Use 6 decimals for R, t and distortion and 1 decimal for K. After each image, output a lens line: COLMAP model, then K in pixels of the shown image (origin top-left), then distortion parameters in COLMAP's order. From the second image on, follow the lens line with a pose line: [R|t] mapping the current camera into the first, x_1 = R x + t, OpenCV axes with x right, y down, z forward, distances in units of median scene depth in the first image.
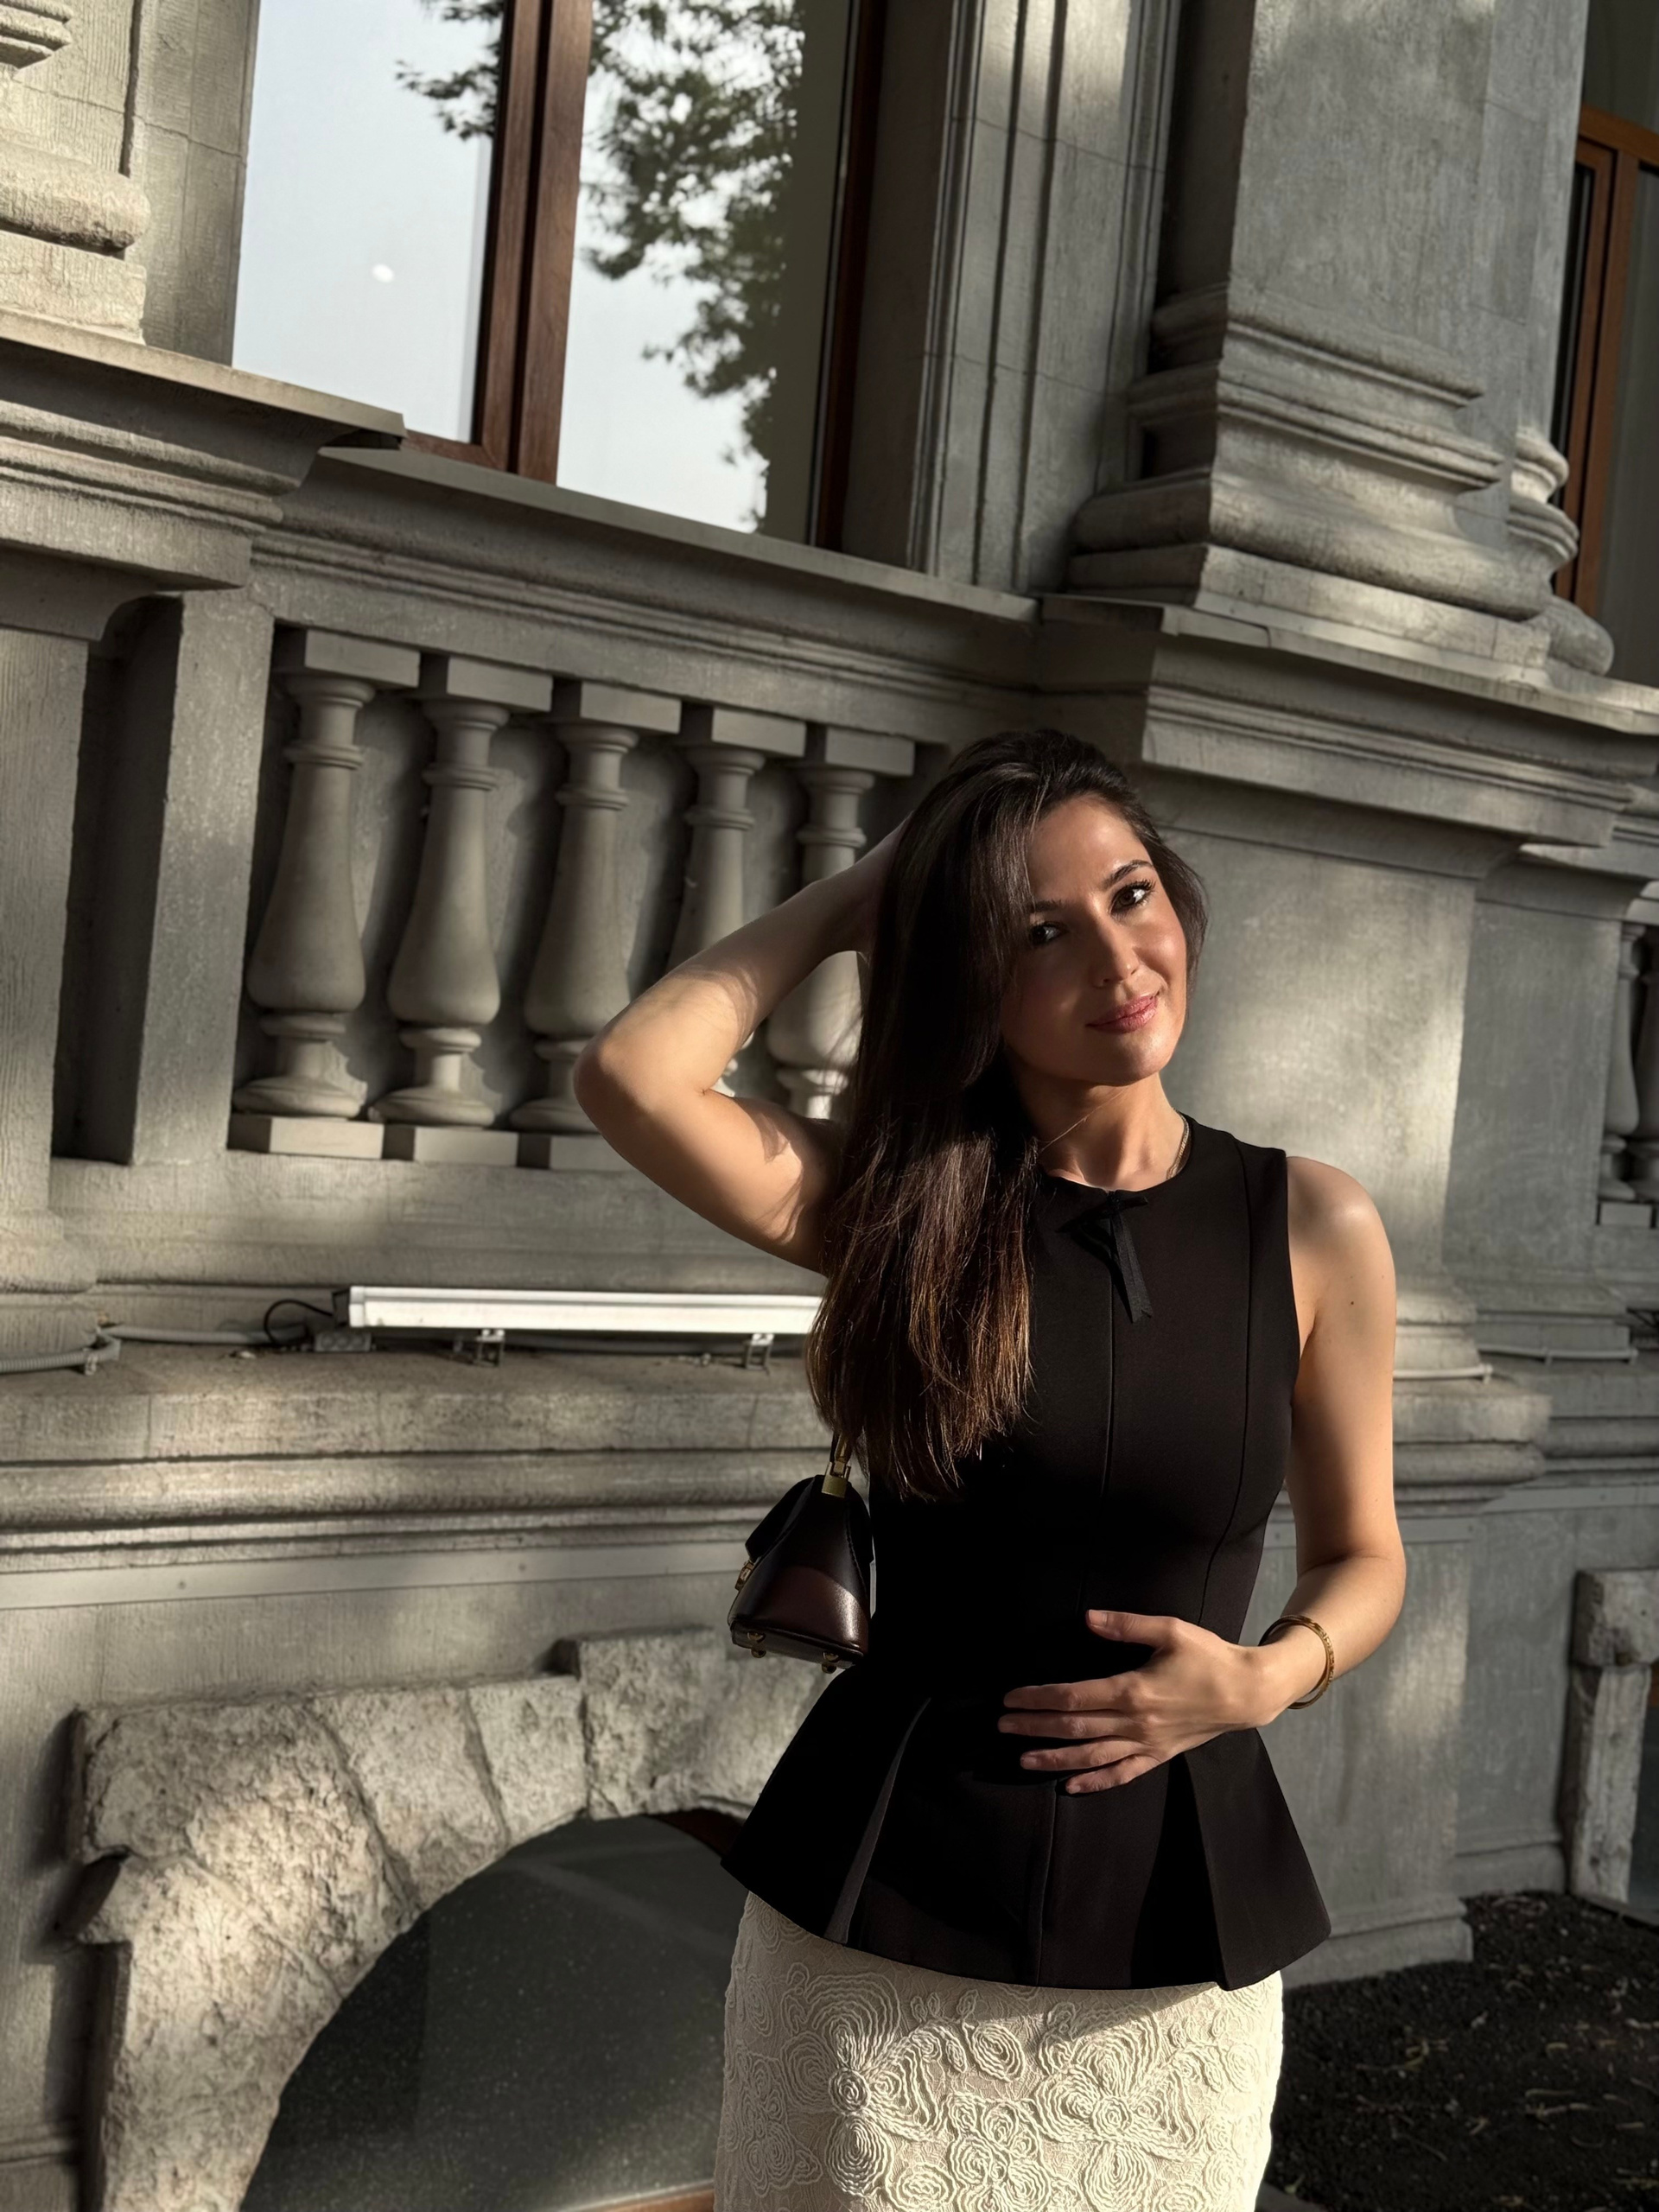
lens RADIAL K [[3039.2, 0, 835.2], [0, 3039.2, 1086.5], [0, 0, 1]] dist [0.191016, -0.373691]
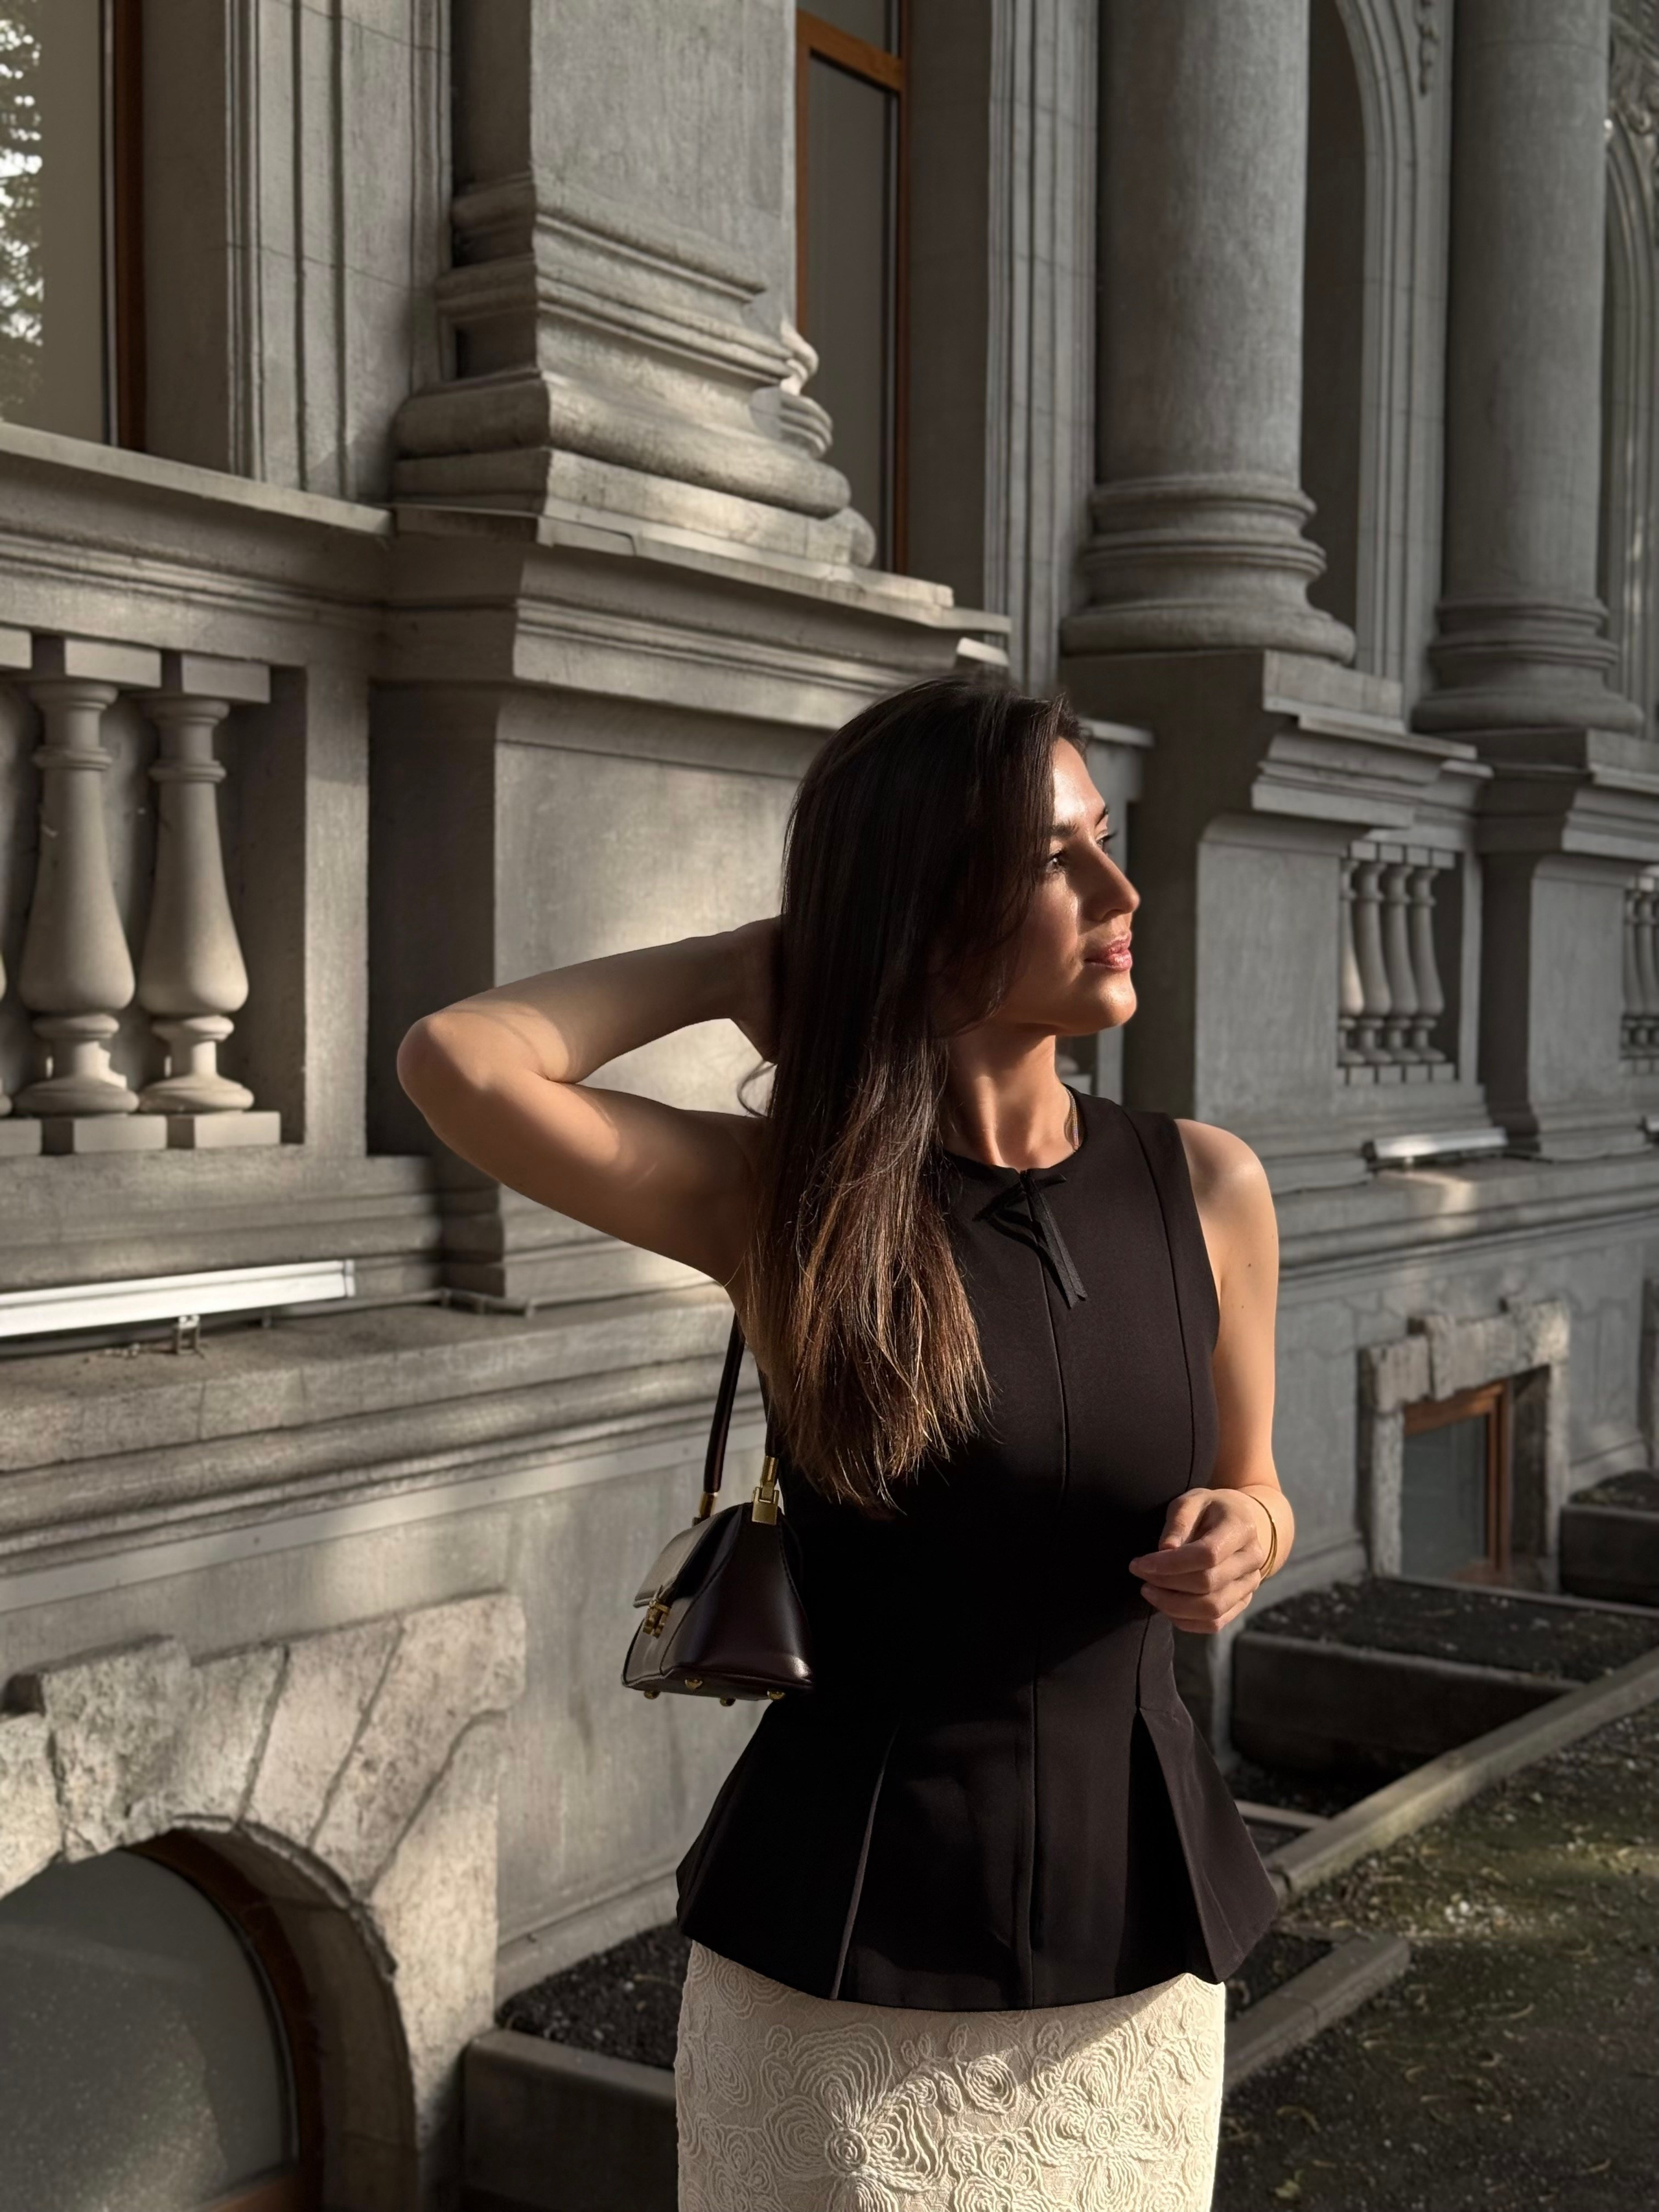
lens RADIAL K [[3060.2, 0, 822.5], [0, 3060.2, 1074.6], [0, 0, 1]] dist [0.188395, -0.332940]
pose [[0.950096, -0.084254, 0.300365, -0.107586], [0.073325, 0.996177, 0.047495, -0.020519], [-0.303219, -0.023101, 0.952641, 0.042623]]
